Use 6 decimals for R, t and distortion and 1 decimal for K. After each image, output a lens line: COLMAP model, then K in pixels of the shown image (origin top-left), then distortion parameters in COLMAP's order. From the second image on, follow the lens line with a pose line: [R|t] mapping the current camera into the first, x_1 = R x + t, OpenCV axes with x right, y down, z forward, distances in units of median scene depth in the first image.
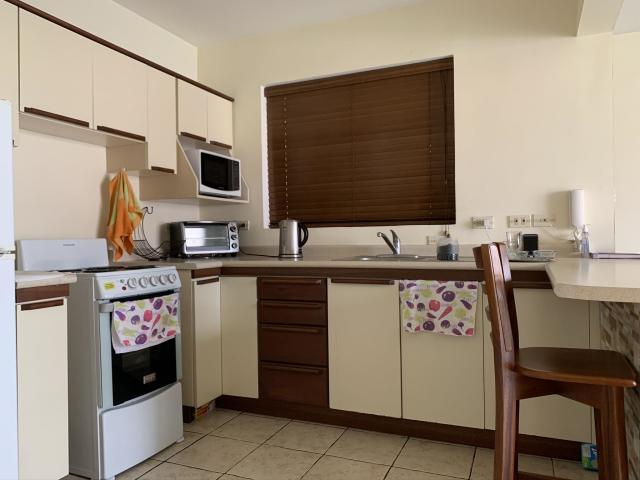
lens RADIAL K [[492.3, 0, 323.8], [0, 492.3, 236.9], [0, 0, 1]] dist [0.016478, -0.018680]
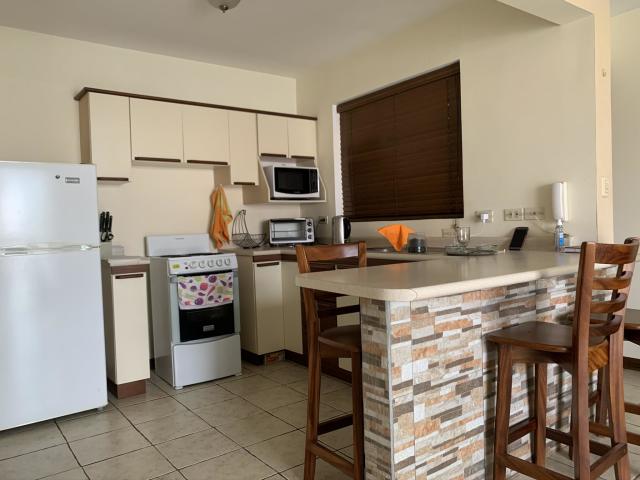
lens RADIAL K [[492.3, 0, 323.8], [0, 492.3, 236.9], [0, 0, 1]] dist [0.016478, -0.018680]
pose [[0.865029, -0.001098, -0.501720, 0.594652], [0.020468, 0.999242, 0.033103, -0.028682], [0.501304, -0.038905, 0.864396, -0.094736]]
